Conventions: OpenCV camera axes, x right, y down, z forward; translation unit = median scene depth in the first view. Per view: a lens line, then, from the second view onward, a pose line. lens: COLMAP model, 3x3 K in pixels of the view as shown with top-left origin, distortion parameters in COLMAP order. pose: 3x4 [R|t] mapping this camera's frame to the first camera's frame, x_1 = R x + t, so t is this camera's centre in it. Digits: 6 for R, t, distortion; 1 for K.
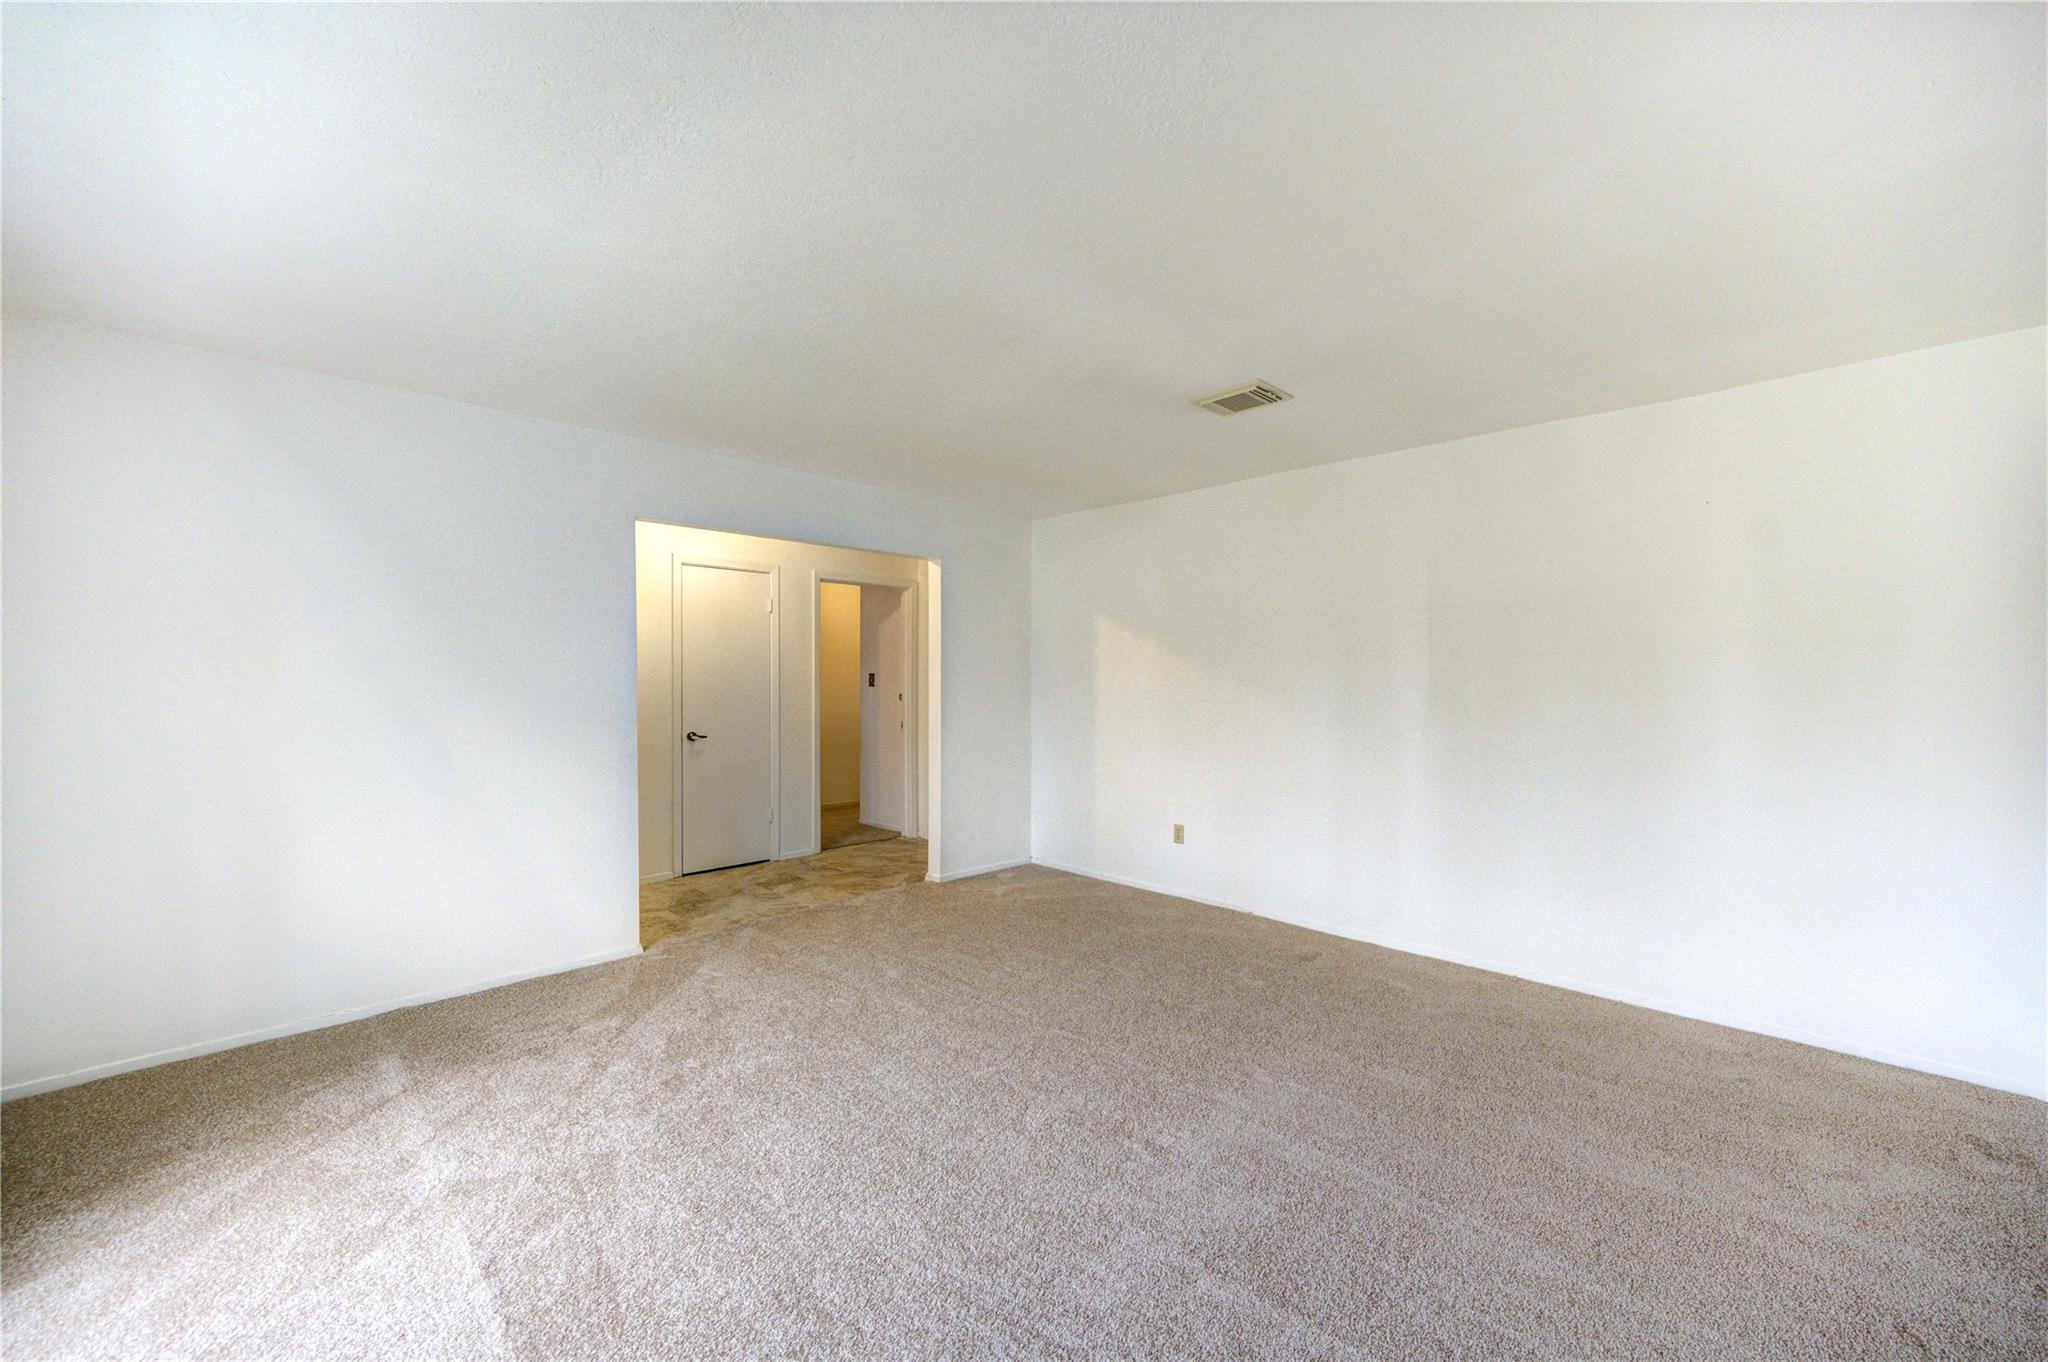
lens RADIAL K [[807.1, 0, 1024.0], [0, 807.1, 681.0], [0, 0, 1]] dist [0.000340, -0.000109]
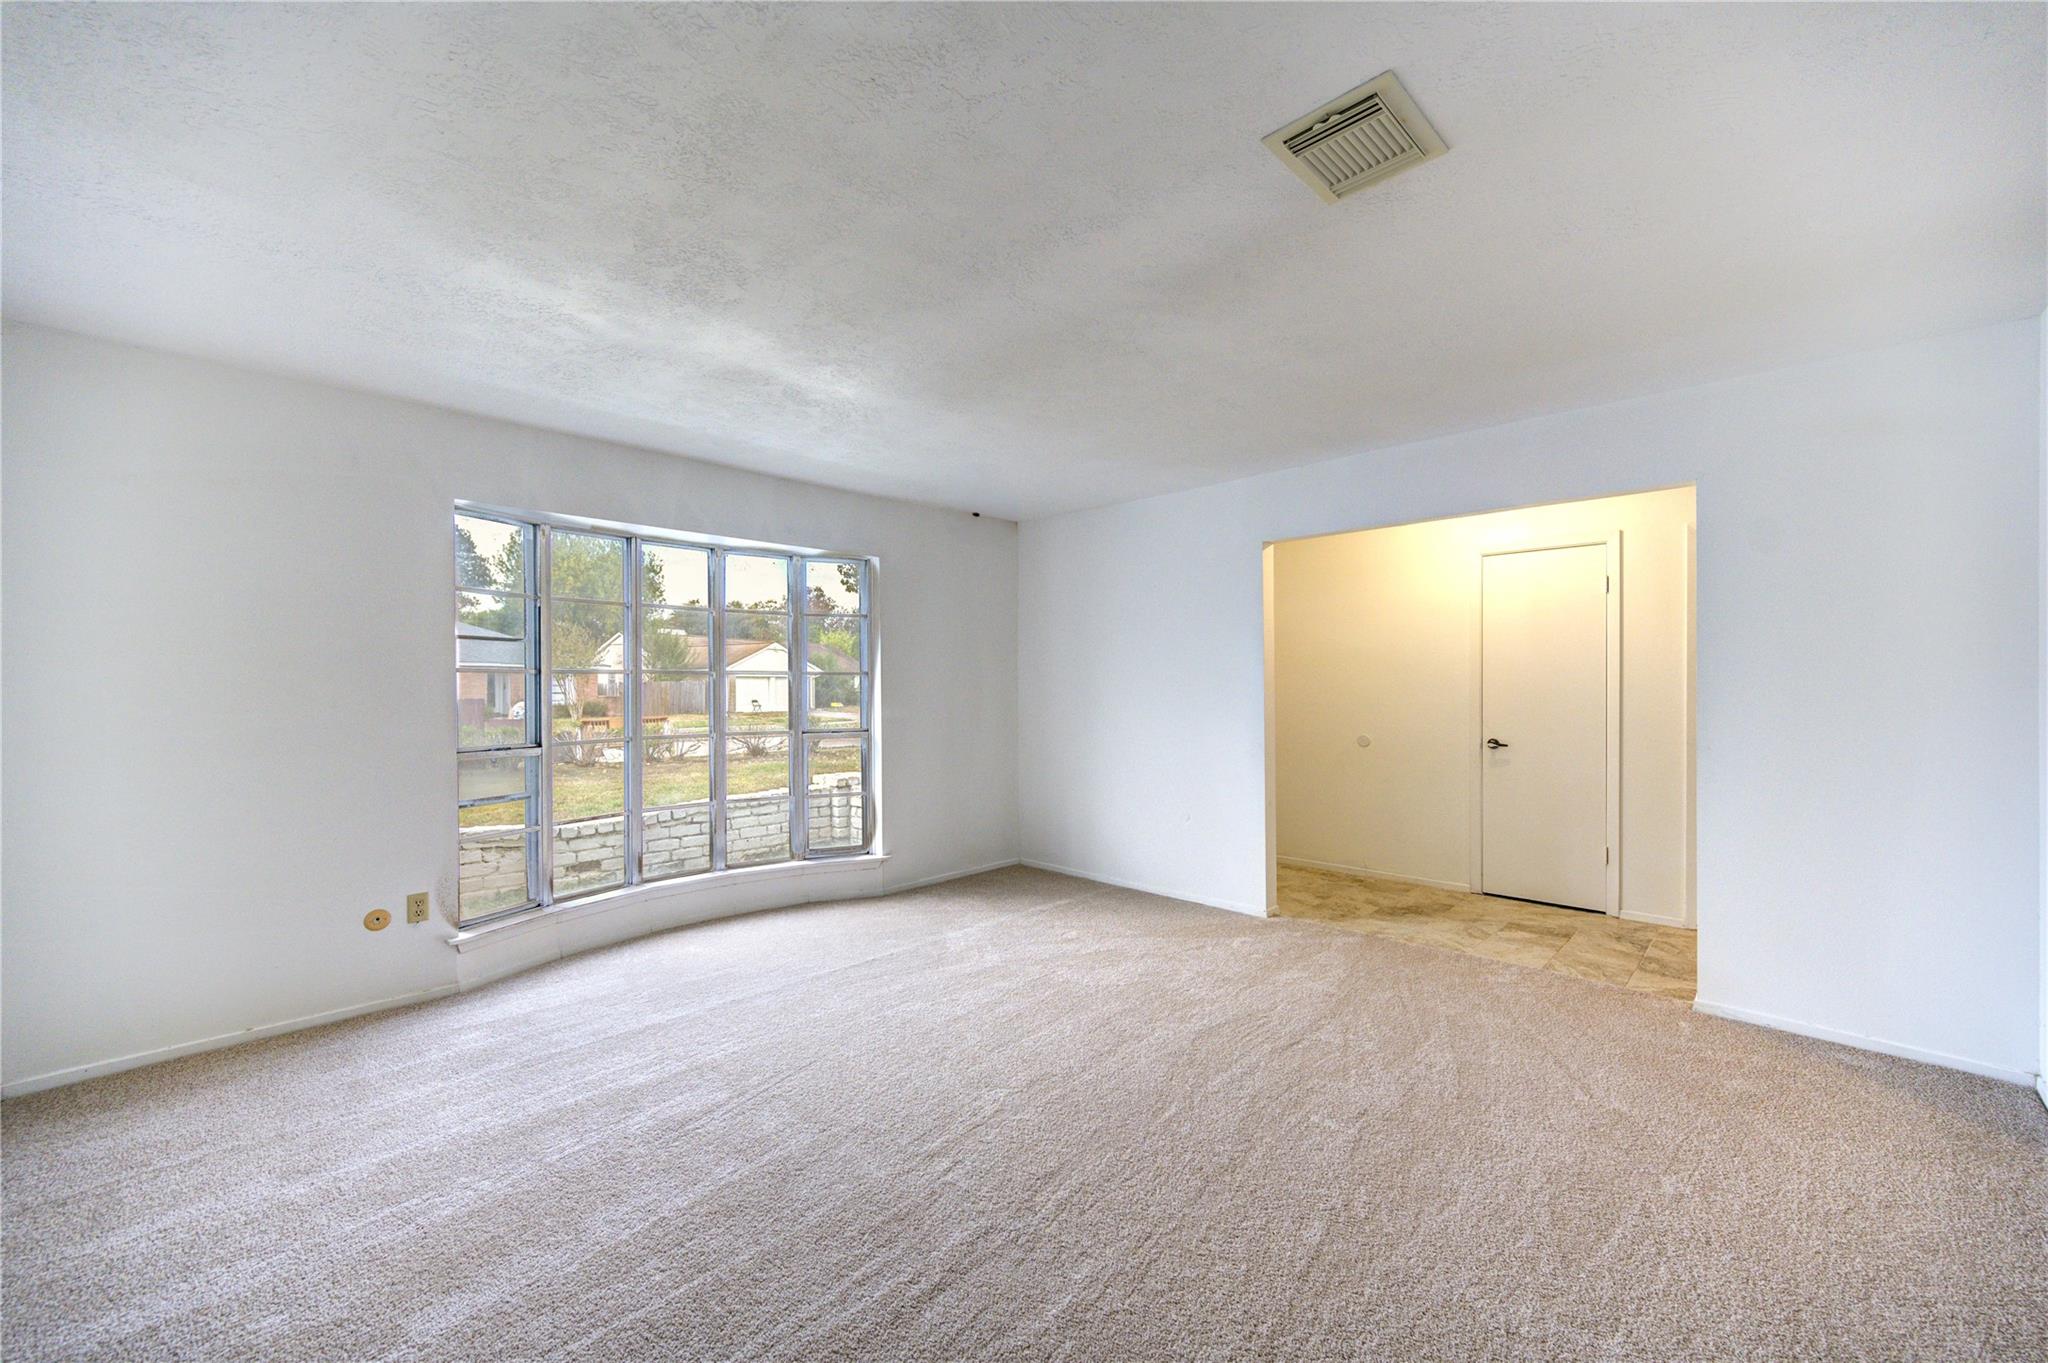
lens RADIAL K [[807.1, 0, 1024.0], [0, 807.1, 681.5], [0, 0, 1]] dist [0.000340, -0.000109]
pose [[-0.015685, -0.001486, -0.999876, 0.606708], [0.006275, 0.999979, -0.001585, -0.003843], [0.999857, -0.006299, -0.015676, 0.584558]]
